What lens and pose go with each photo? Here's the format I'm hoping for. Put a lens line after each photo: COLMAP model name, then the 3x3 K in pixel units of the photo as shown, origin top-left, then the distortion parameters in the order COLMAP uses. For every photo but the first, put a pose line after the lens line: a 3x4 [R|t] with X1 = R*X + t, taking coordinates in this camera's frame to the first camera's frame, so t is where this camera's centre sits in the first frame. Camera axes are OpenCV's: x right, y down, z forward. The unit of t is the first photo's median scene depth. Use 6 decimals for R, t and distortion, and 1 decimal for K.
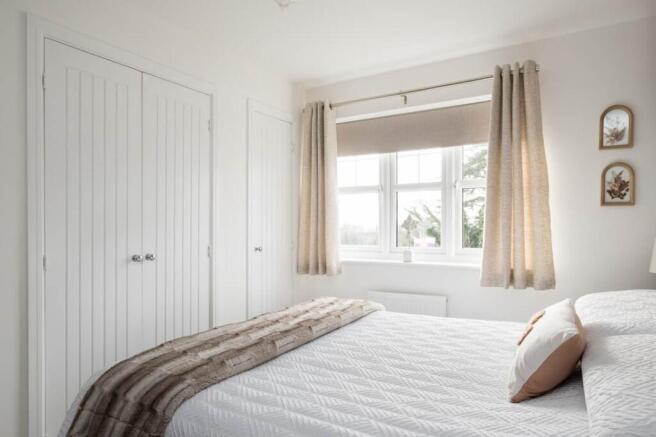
lens RADIAL K [[390.4, 0, 328.1], [0, 390.4, 226.7], [0, 0, 1]] dist [-0.001664, -0.000292]
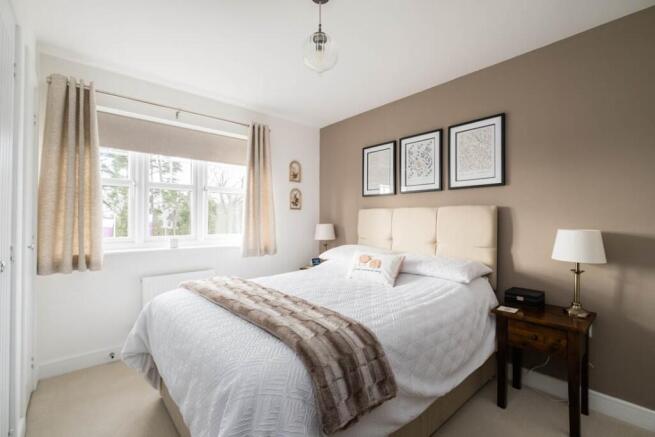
lens RADIAL K [[282.4, 0, 327.5], [0, 282.4, 218.5], [0, 0, 1]] dist [-0.001752, -0.000124]
pose [[0.341908, 0.010775, 0.939672, -0.555058], [-0.001056, 0.999938, -0.011082, 0.008594], [-0.939733, 0.002797, 0.341899, 0.301970]]
